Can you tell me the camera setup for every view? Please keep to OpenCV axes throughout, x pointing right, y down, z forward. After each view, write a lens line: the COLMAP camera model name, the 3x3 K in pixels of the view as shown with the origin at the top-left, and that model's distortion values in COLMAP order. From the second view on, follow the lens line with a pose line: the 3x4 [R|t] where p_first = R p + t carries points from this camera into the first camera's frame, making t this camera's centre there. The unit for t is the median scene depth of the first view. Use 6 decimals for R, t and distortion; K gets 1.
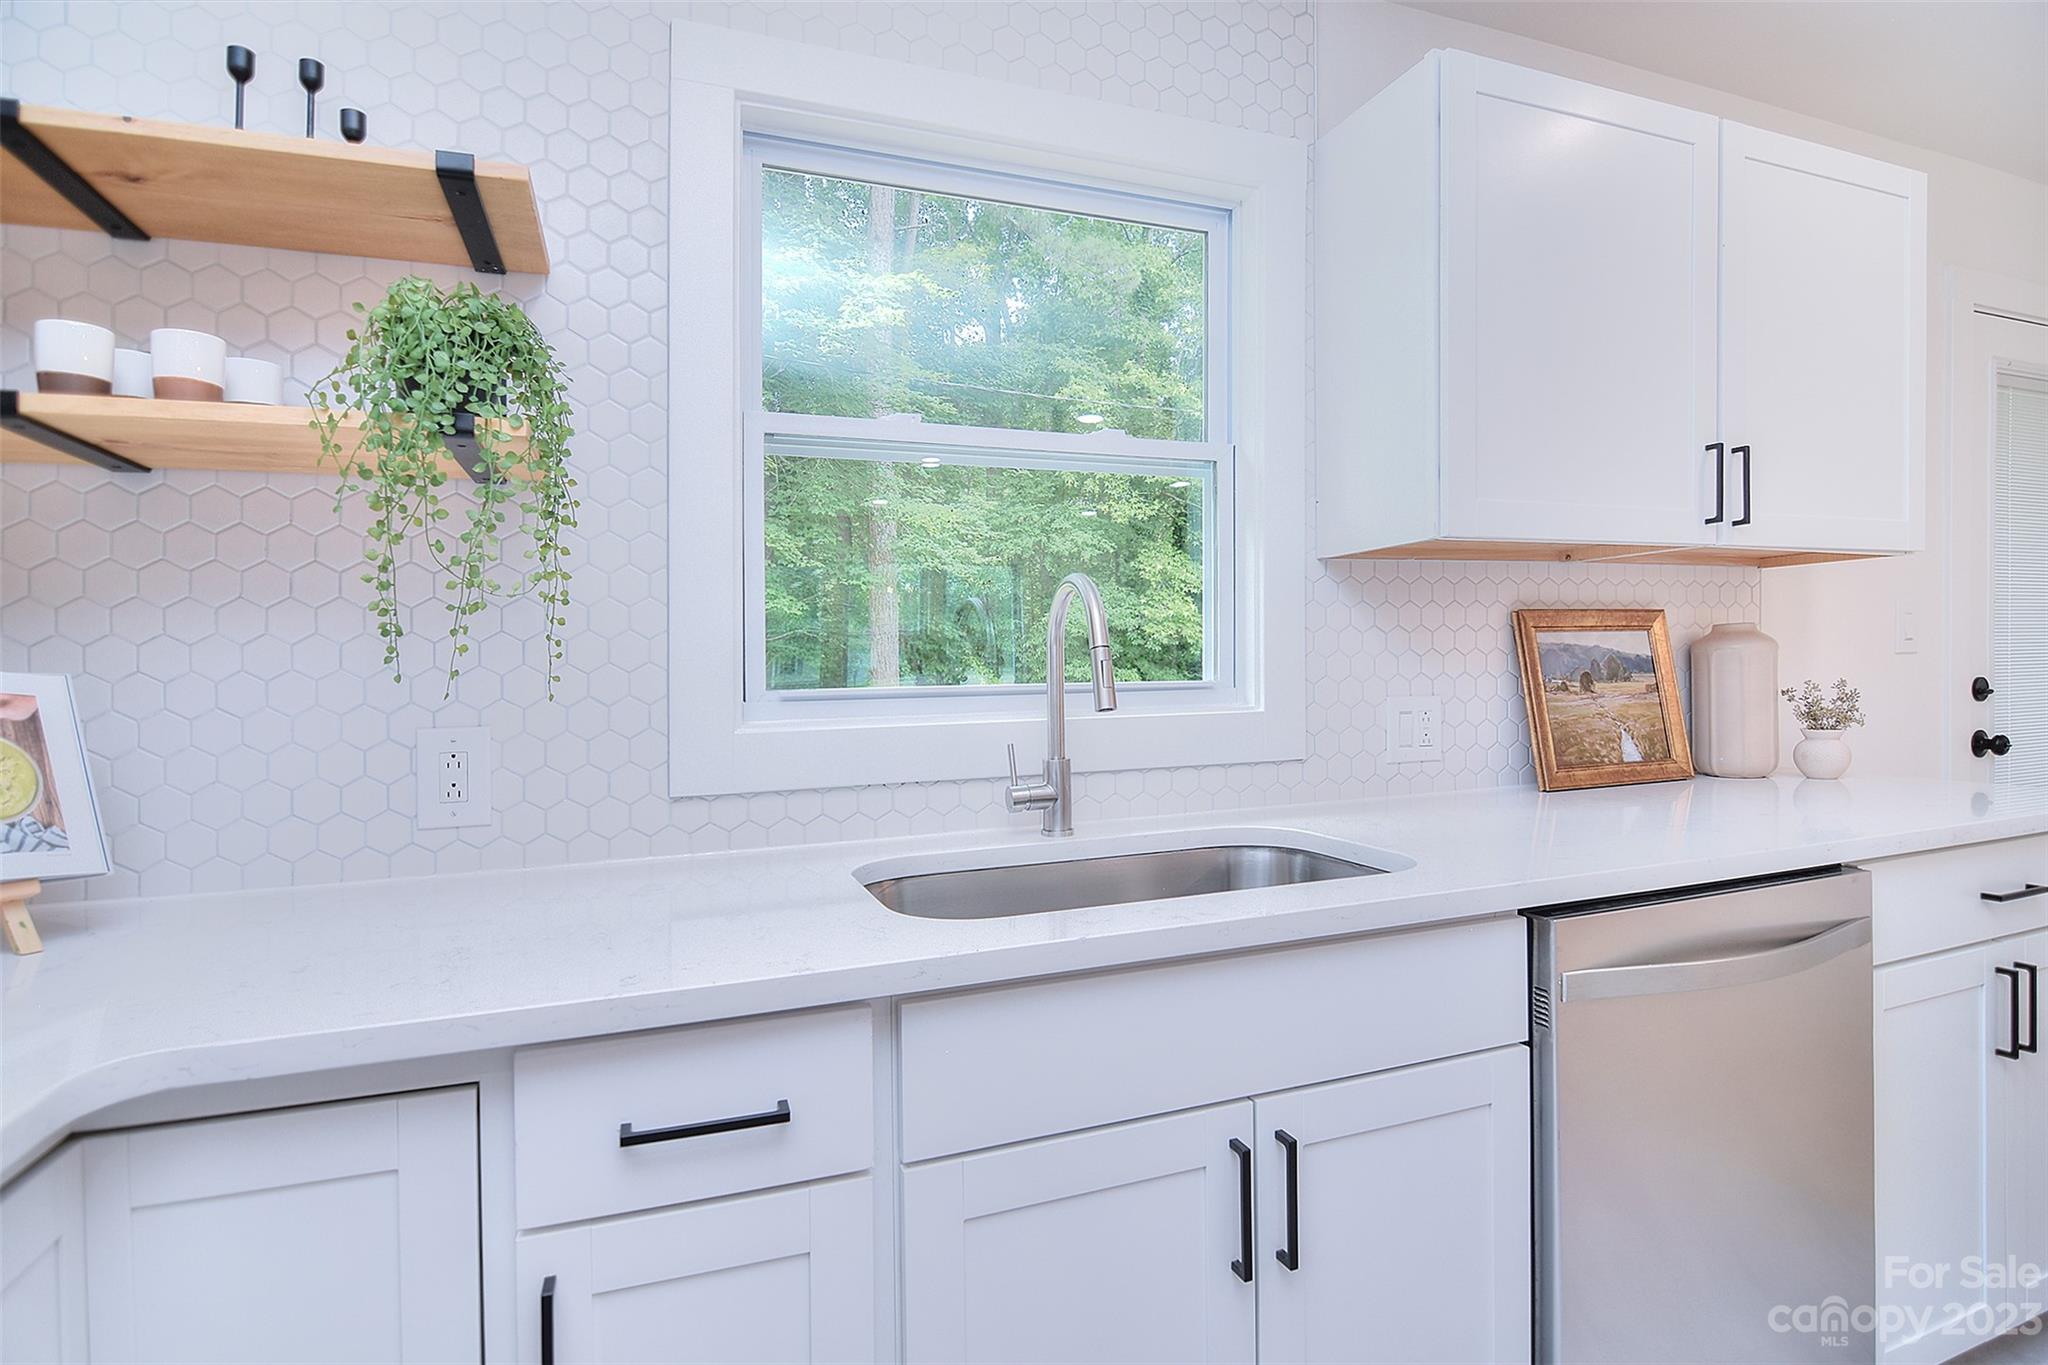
lens RADIAL K [[1002.2, 0, 1024.0], [0, 1002.2, 682.5], [0, 0, 1]] dist [-0.021610, -0.000200]
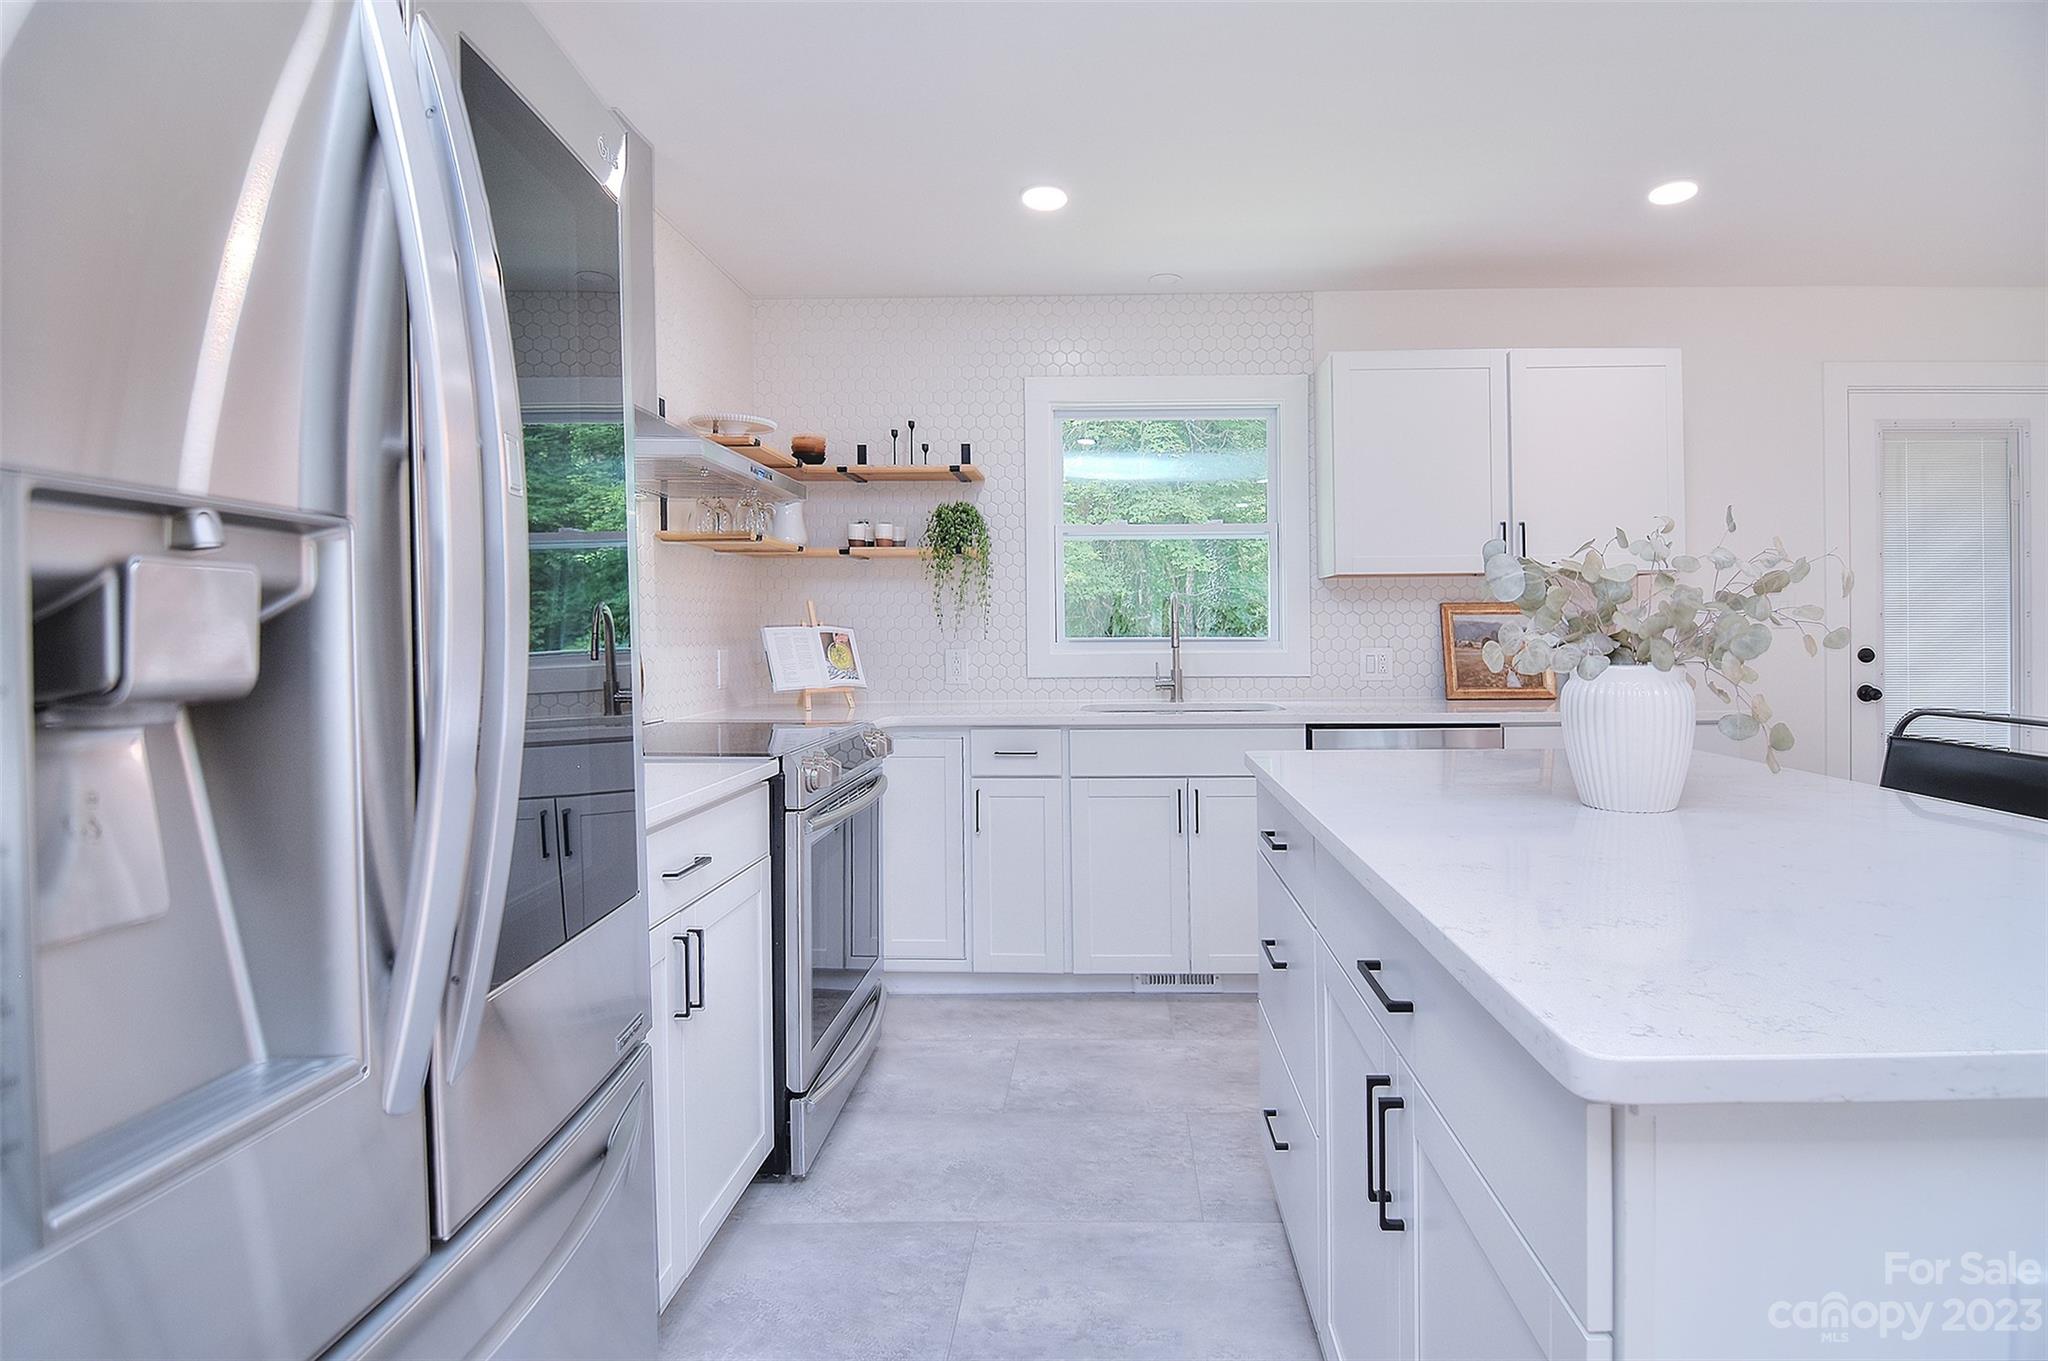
lens RADIAL K [[1002.2, 0, 1024.0], [0, 1002.2, 680.5], [0, 0, 1]] dist [-0.021610, -0.000200]
pose [[0.913962, 0.043689, -0.403442, 0.629294], [-0.021907, 0.998050, 0.058453, -0.022738], [0.405209, -0.044585, 0.913136, -1.250293]]
